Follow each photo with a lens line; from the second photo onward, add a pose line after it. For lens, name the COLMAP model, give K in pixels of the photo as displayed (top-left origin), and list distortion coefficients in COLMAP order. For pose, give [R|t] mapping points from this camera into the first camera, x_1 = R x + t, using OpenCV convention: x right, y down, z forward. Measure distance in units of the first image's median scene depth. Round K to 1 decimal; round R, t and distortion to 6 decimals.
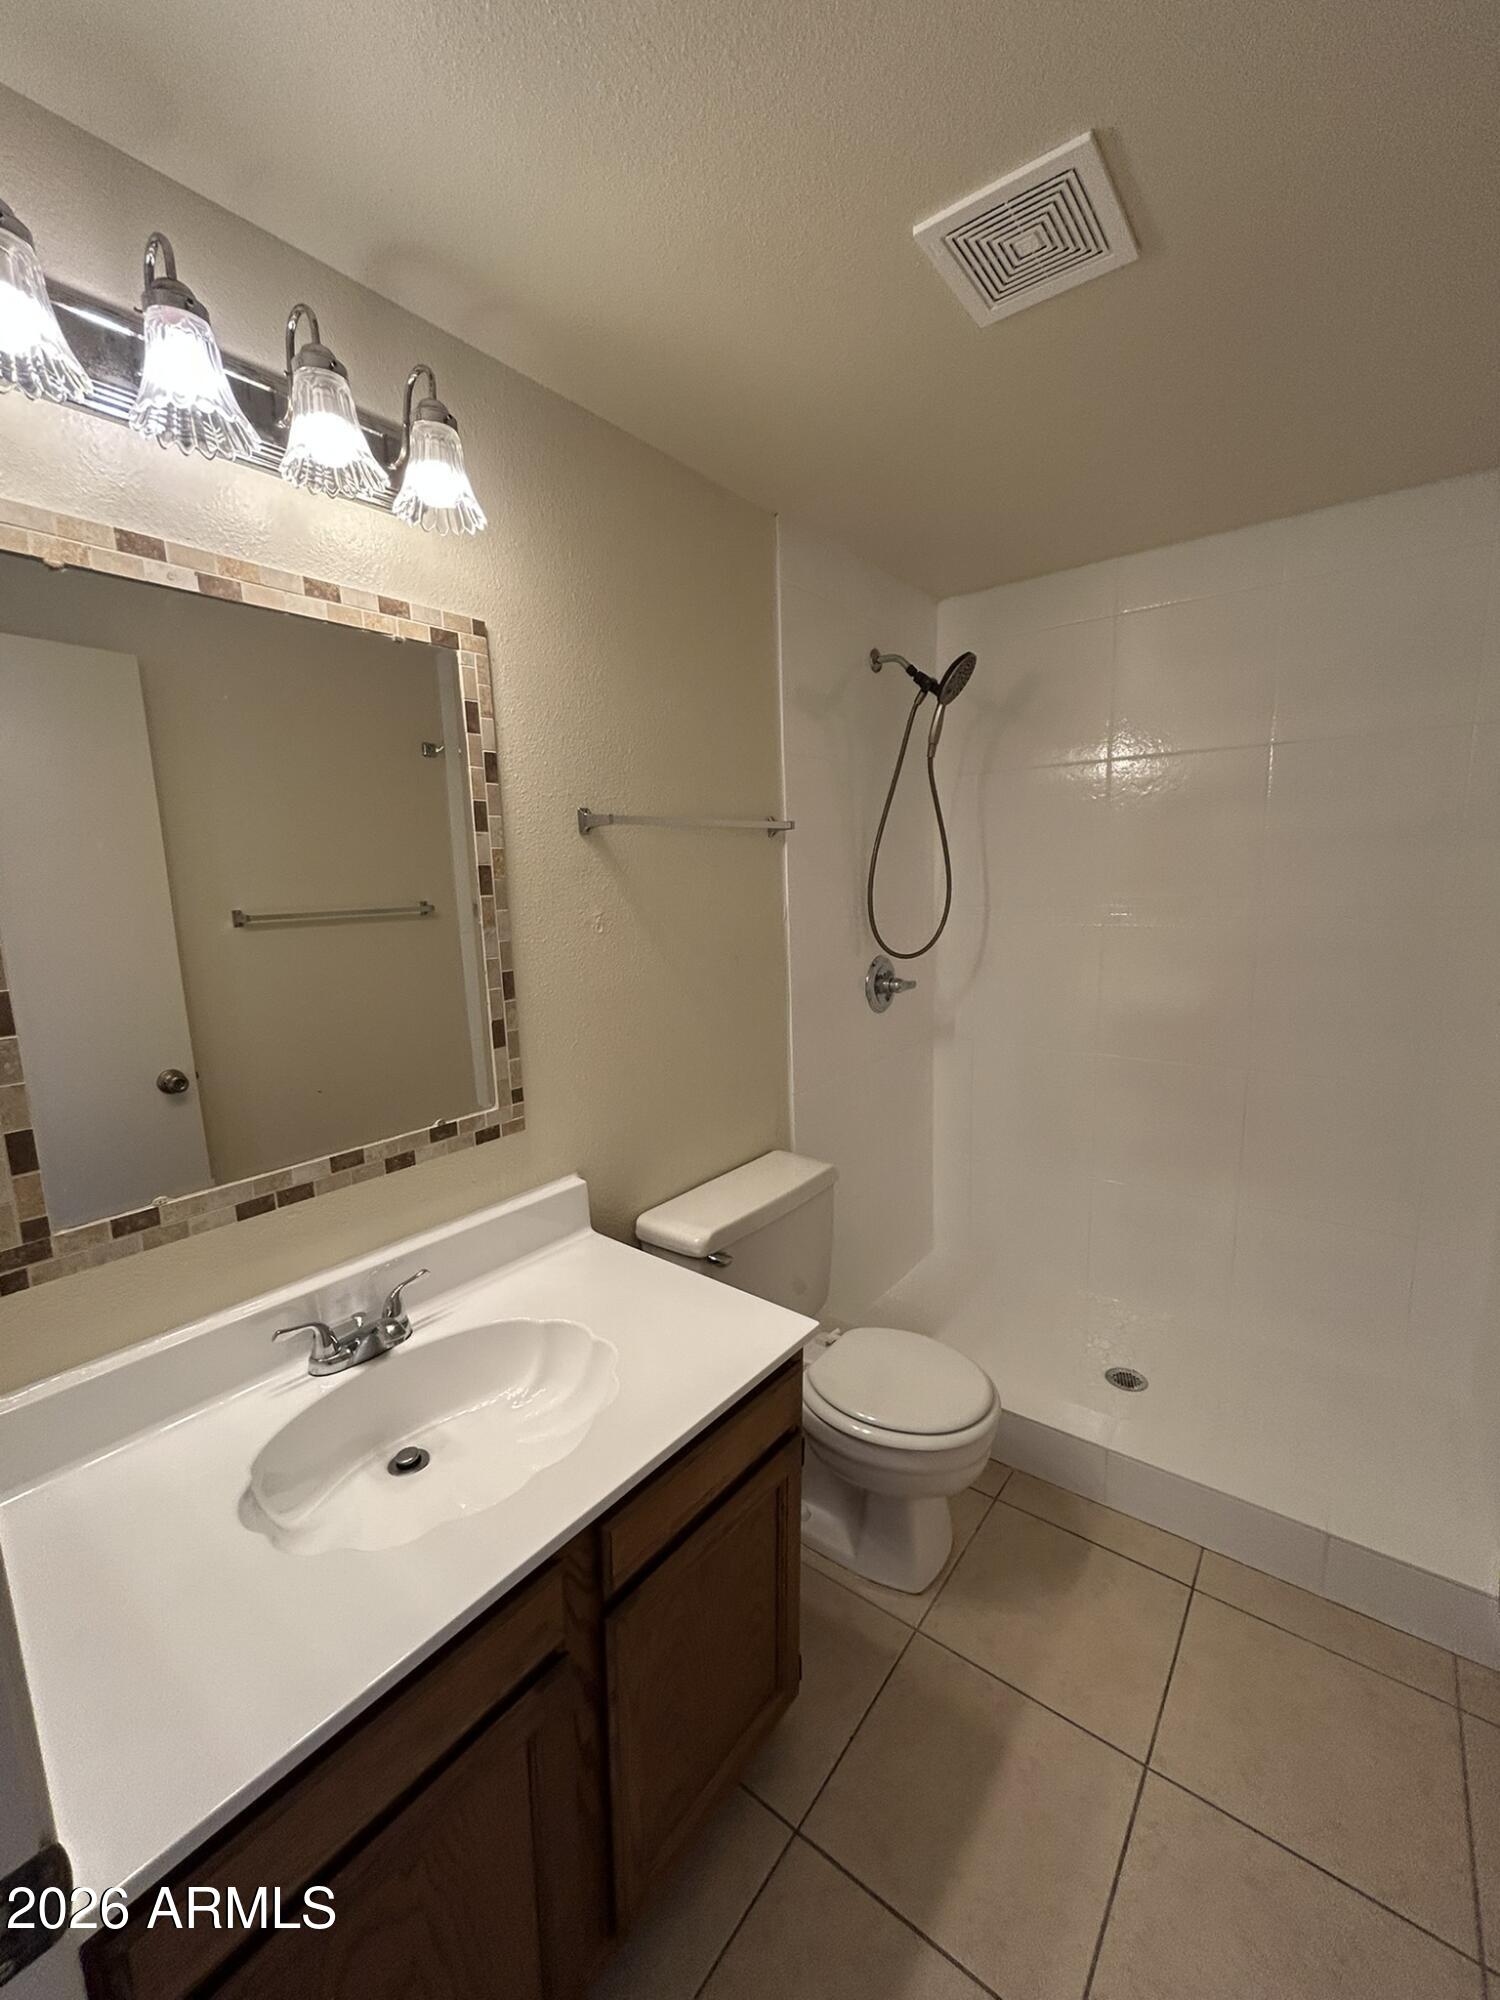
lens RADIAL K [[798.9, 0, 761.0], [0, 798.9, 991.8], [0, 0, 1]] dist [-0.005834, -0.000055]
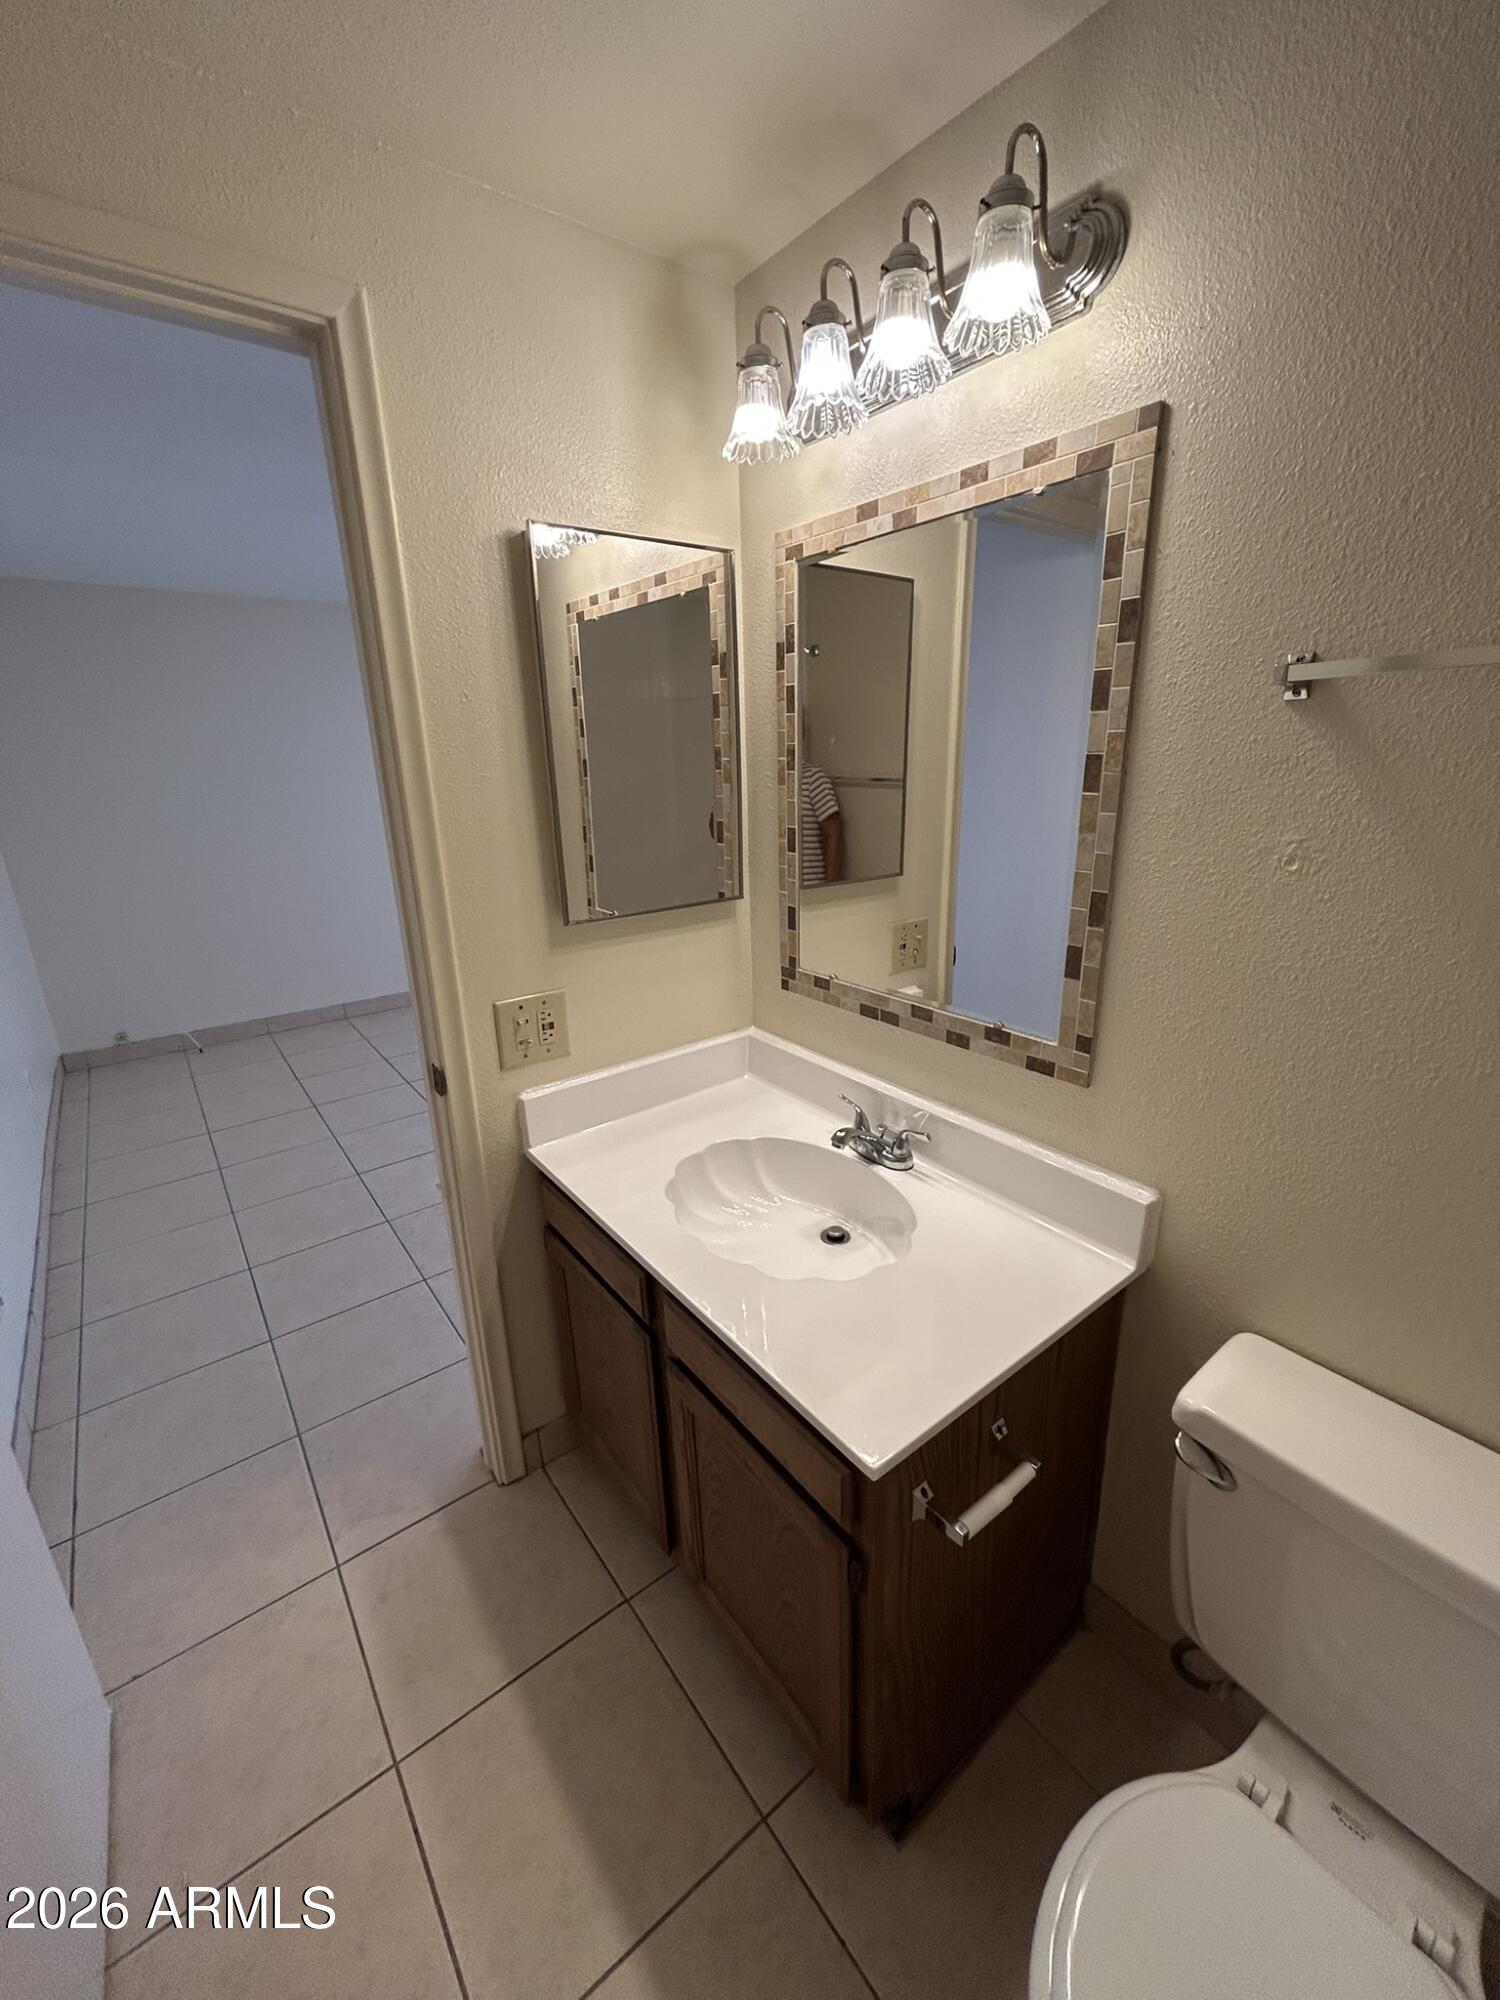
lens RADIAL K [[813.6, 0, 750.0], [0, 813.6, 1000.0], [0, 0, 1]] dist [-0.002243, 0.000171]
pose [[-0.254654, 0.312778, -0.915052, 0.497919], [-0.116533, 0.929427, 0.350122, -0.154054], [0.959985, 0.195794, -0.200234, 0.775878]]
